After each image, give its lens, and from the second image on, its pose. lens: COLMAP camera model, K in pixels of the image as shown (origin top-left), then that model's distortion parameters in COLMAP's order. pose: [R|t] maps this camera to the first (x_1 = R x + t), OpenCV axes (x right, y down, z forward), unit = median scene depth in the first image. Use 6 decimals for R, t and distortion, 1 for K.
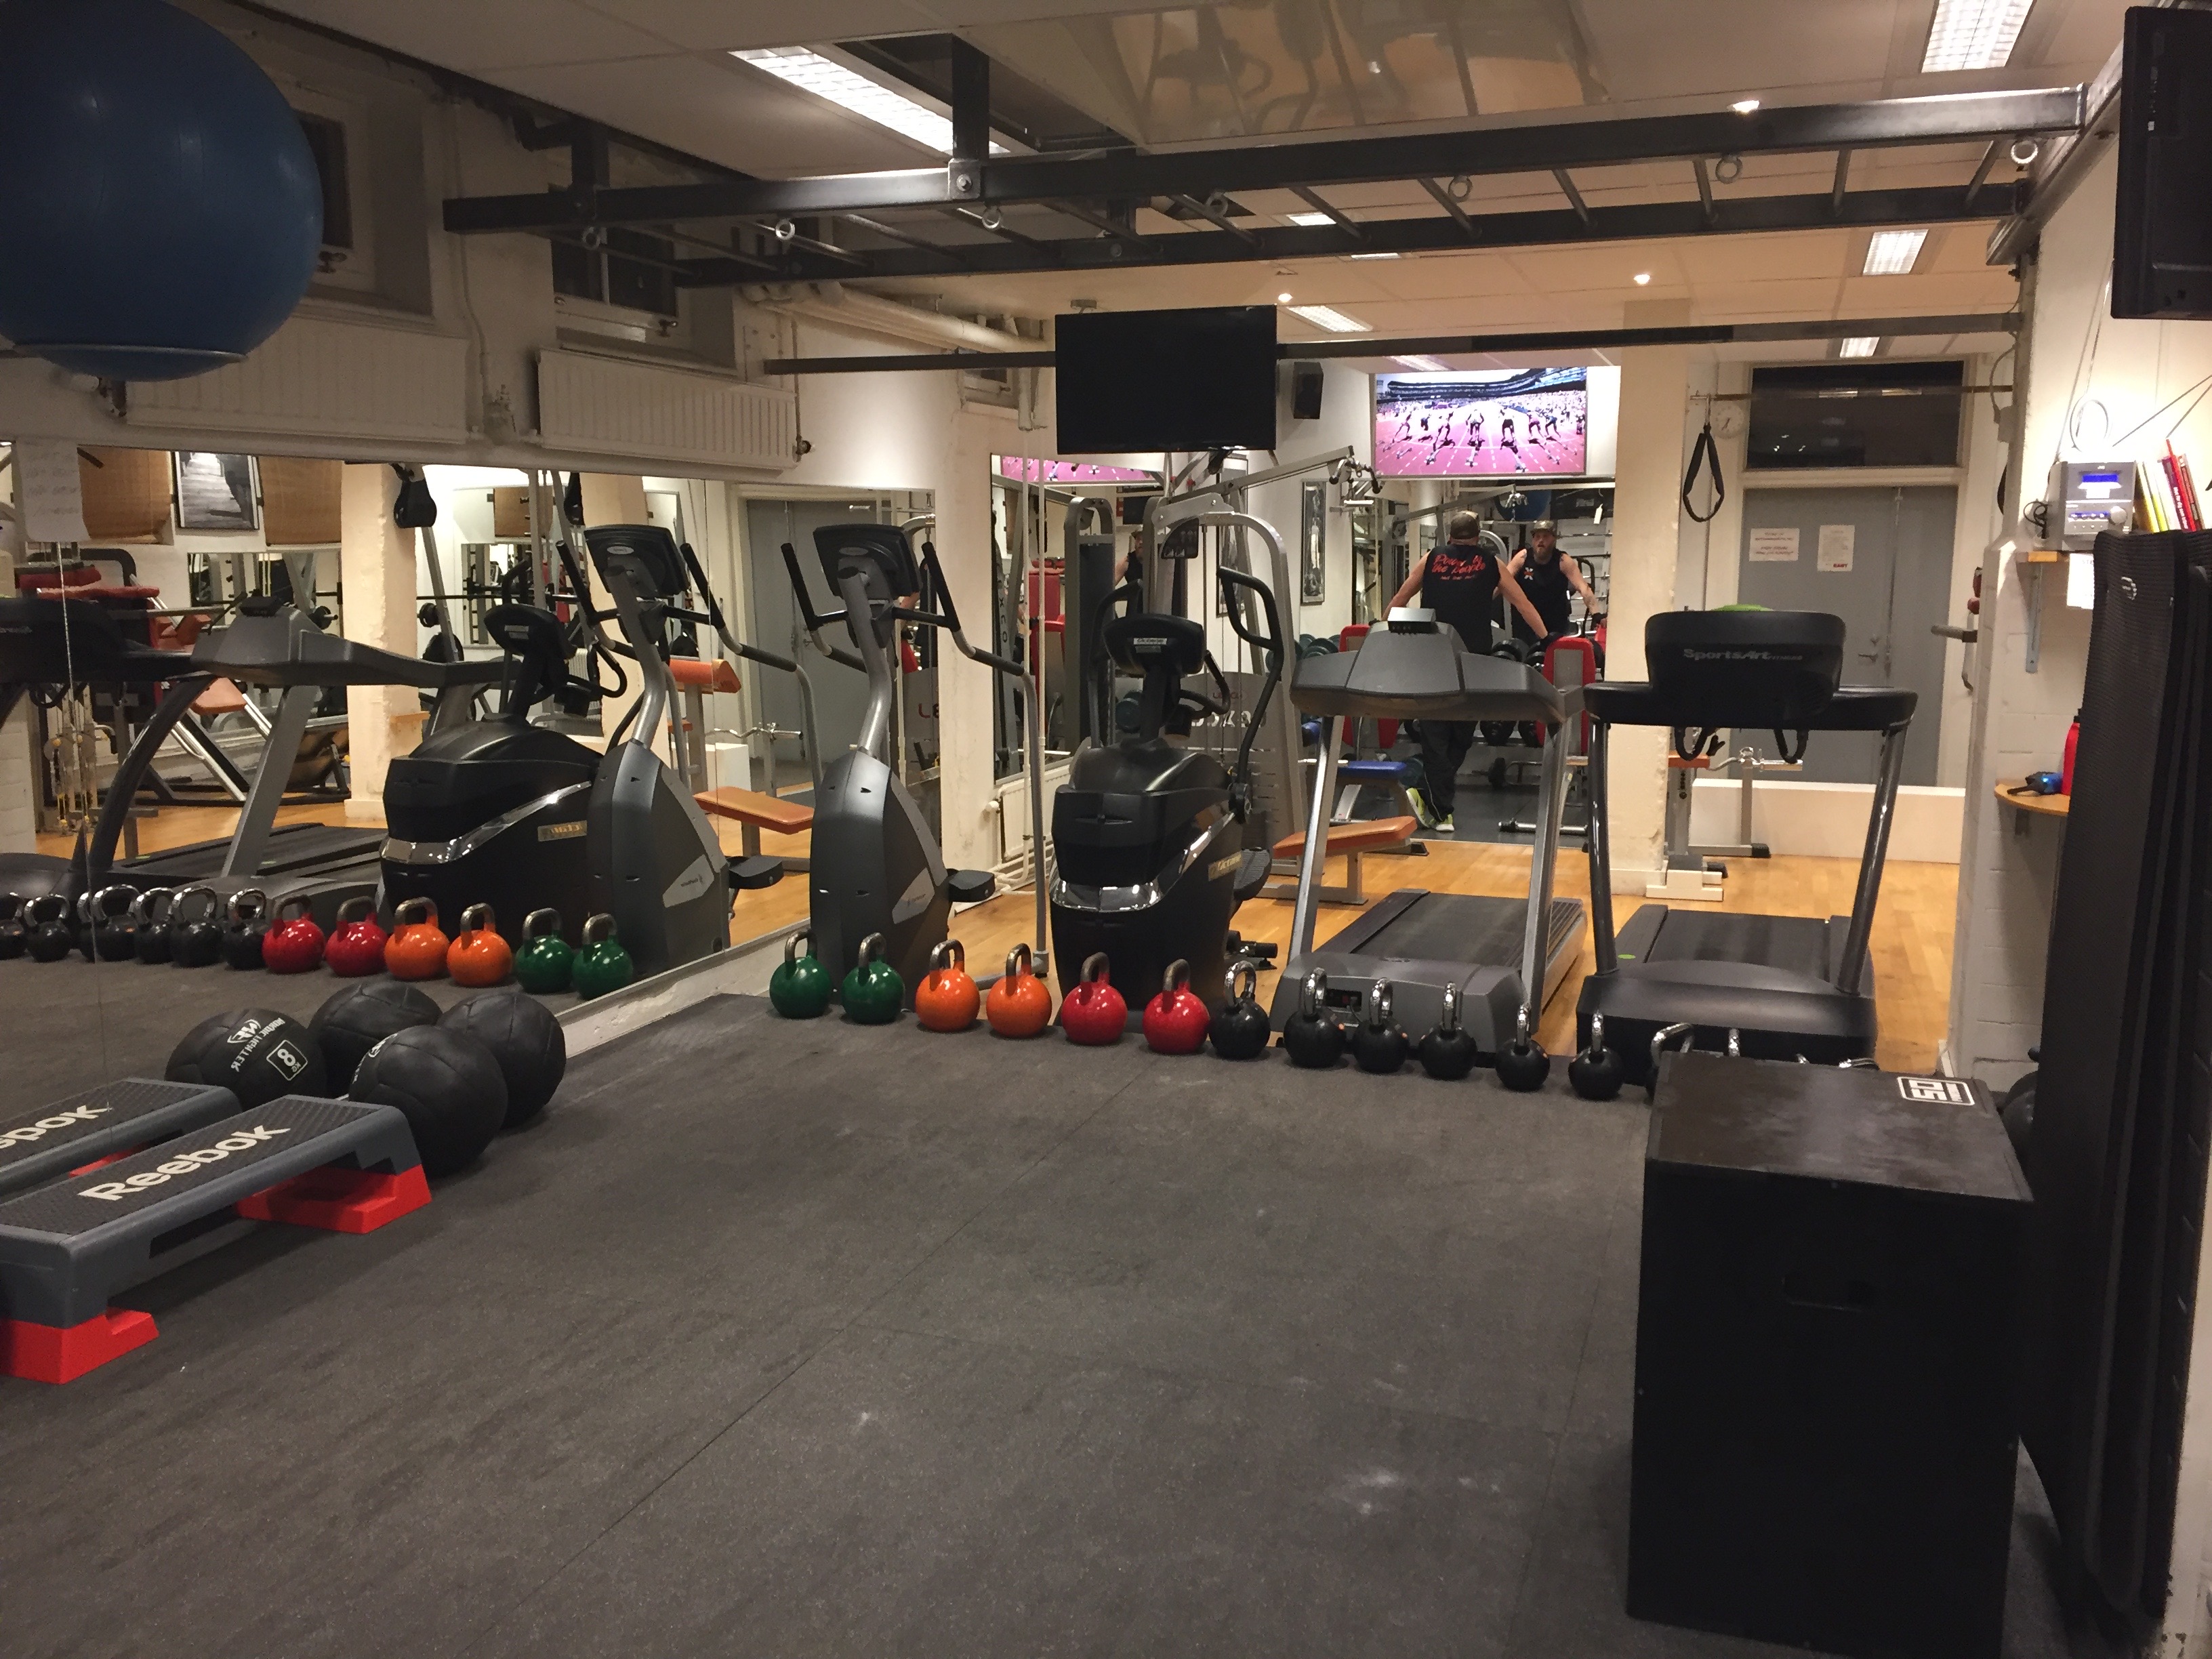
lens RADIAL K [[1891.4, 0, 1116.7], [0, 1891.4, 830.6], [0, 0, 1]] dist [0.087096, -0.083842]
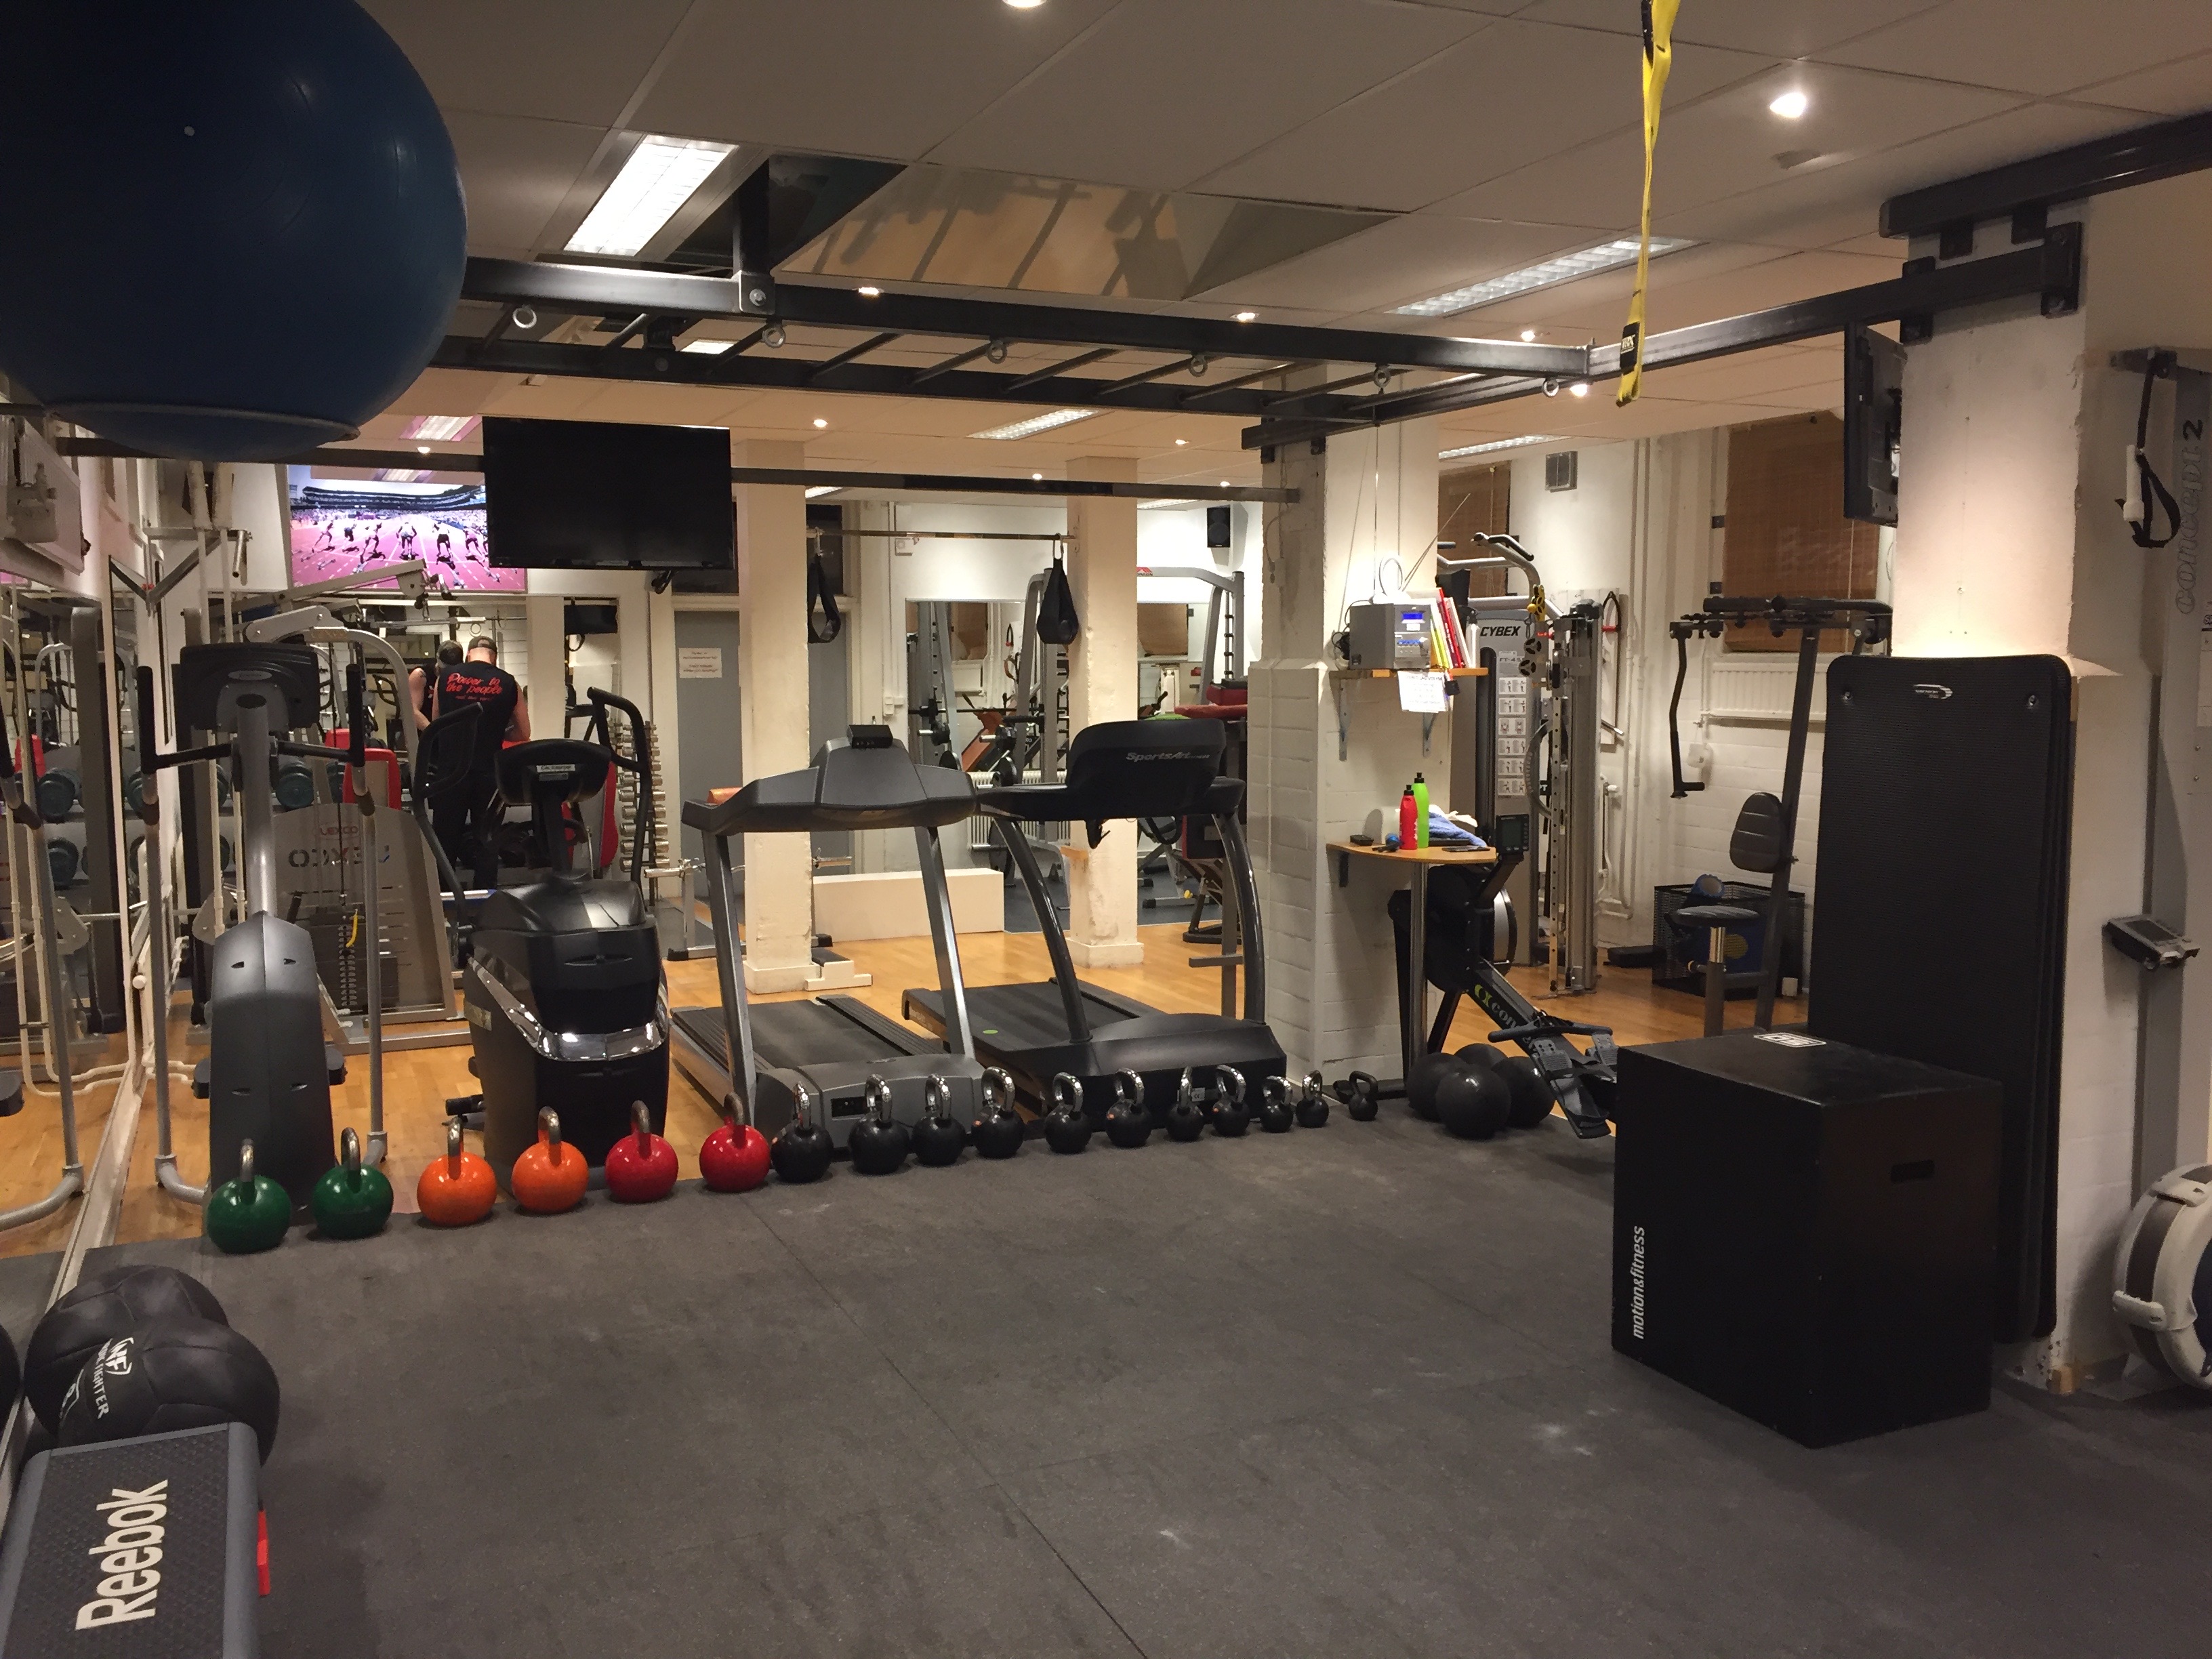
lens RADIAL K [[1891.4, 0, 1123.3], [0, 1891.4, 824.0], [0, 0, 1]] dist [0.087096, -0.083842]
pose [[0.721546, -0.064924, 0.689315, -0.518770], [0.108179, 0.993938, -0.019621, -0.029218], [-0.683863, 0.088727, 0.724196, 0.162623]]
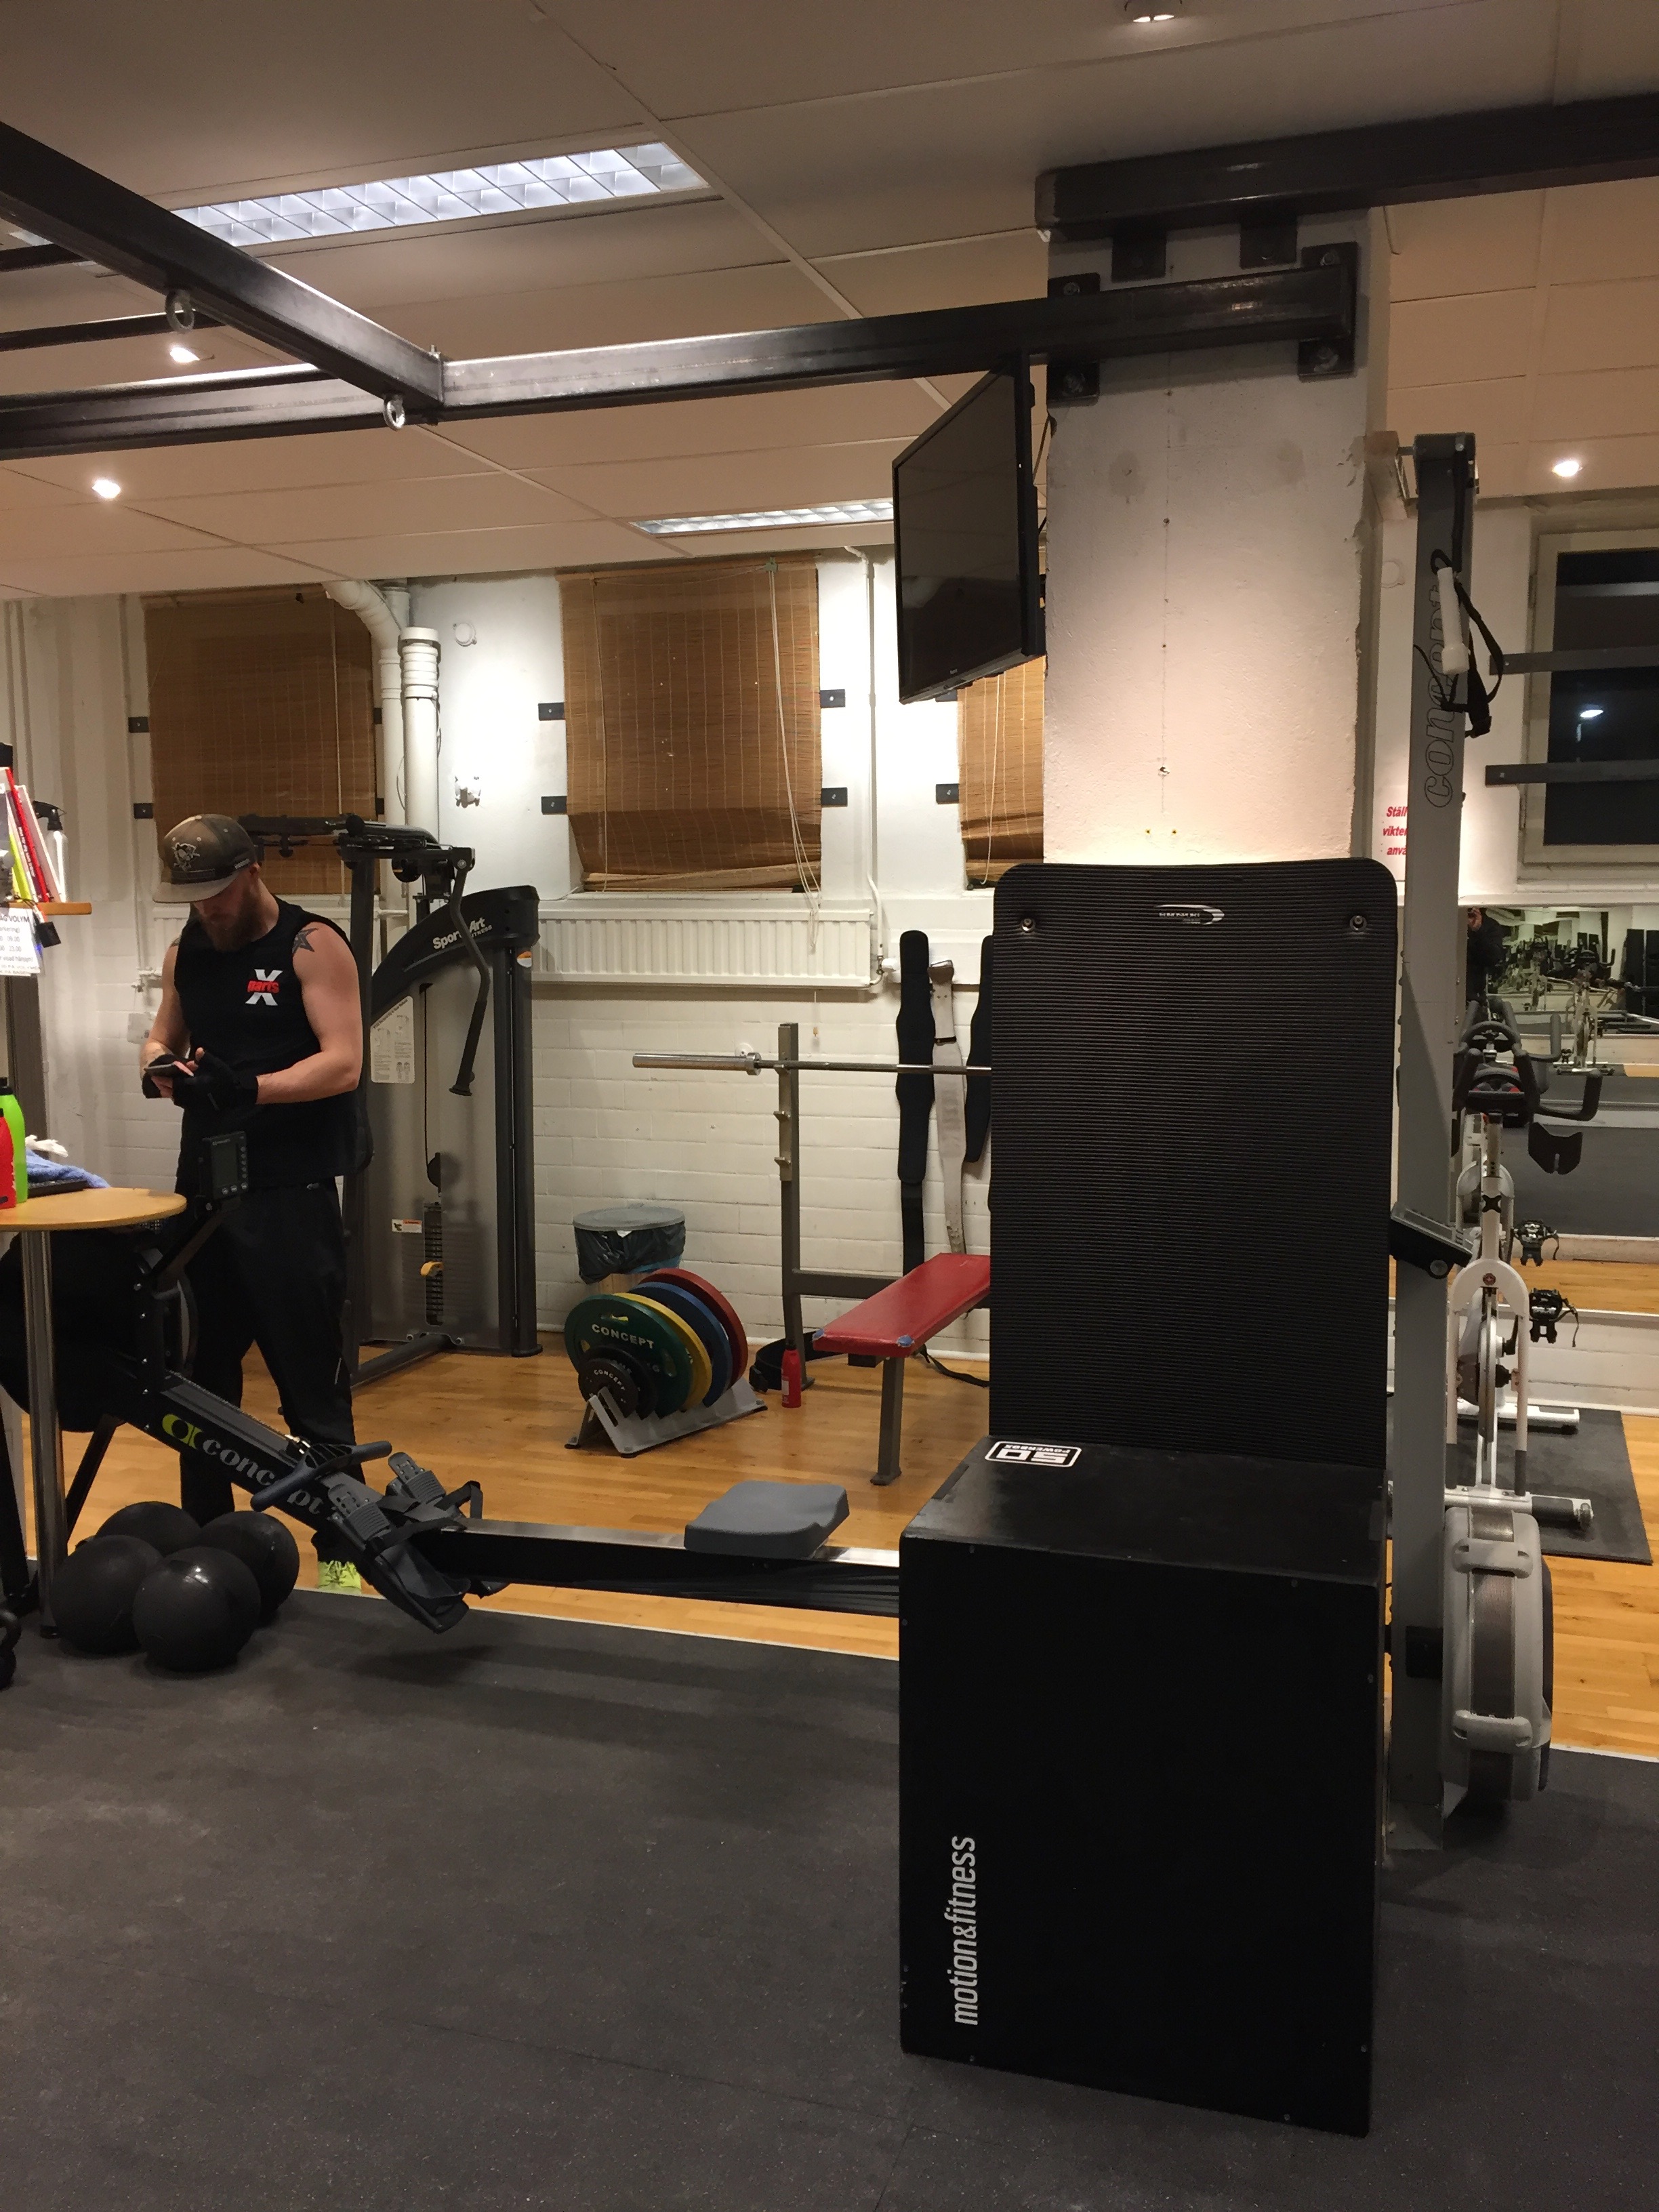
lens RADIAL K [[1891.4, 0, 835.7], [0, 1891.4, 1109.7], [0, 0, 1]] dist [0.087096, -0.083842]
pose [[-0.011564, -0.107694, 0.994117, -0.271312], [0.160411, 0.981107, 0.108151, -0.082339], [-0.986983, 0.160718, 0.005930, 0.600670]]
